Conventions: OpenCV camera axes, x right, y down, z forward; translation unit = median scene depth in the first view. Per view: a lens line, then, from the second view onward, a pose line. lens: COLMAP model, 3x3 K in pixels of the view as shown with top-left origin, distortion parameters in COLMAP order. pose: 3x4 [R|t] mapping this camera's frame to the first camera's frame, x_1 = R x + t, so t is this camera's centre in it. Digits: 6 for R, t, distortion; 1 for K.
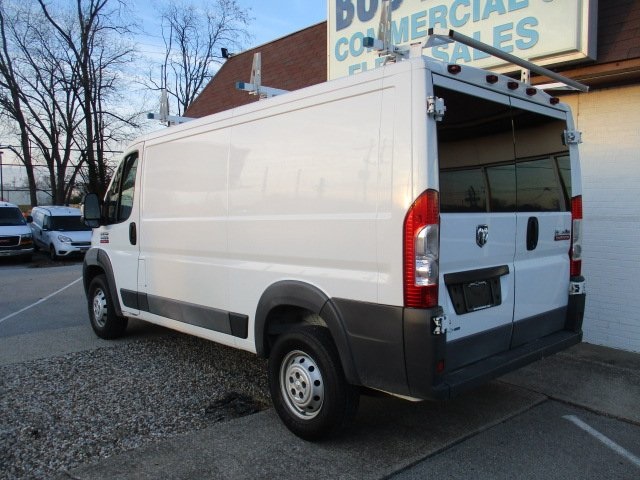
lens RADIAL K [[529.4, 0, 321.2], [0, 529.4, 240.5], [0, 0, 1]] dist [-0.011439, -0.007456]
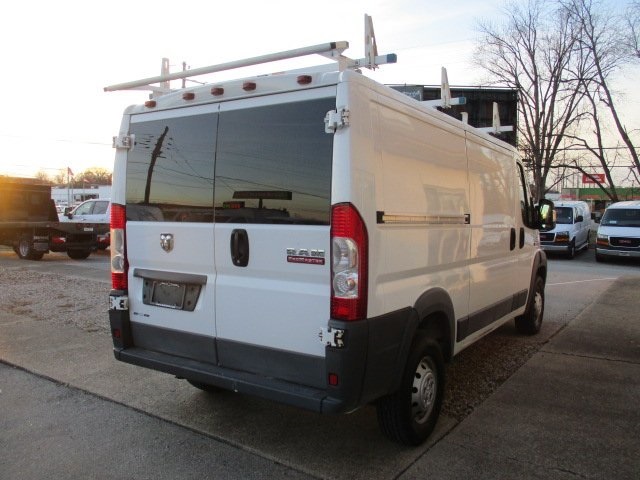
lens RADIAL K [[529.4, 0, 316.4], [0, 529.4, 241.8], [0, 0, 1]] dist [-0.011439, -0.007456]
pose [[0.233340, 0.064877, -0.970228, 1.178159], [-0.061017, 0.996782, 0.051978, -0.070726], [0.970479, 0.047072, 0.236548, 0.834461]]
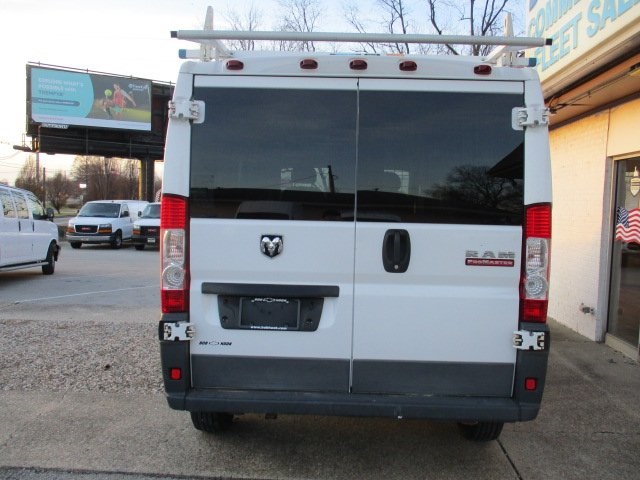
lens RADIAL K [[529.4, 0, 319.3], [0, 529.4, 237.6], [0, 0, 1]] dist [-0.011439, -0.007456]
pose [[0.715144, 0.053204, -0.696949, 0.778086], [-0.066997, 0.997726, 0.007418, -0.028172], [0.695759, 0.041389, 0.717082, 0.338909]]
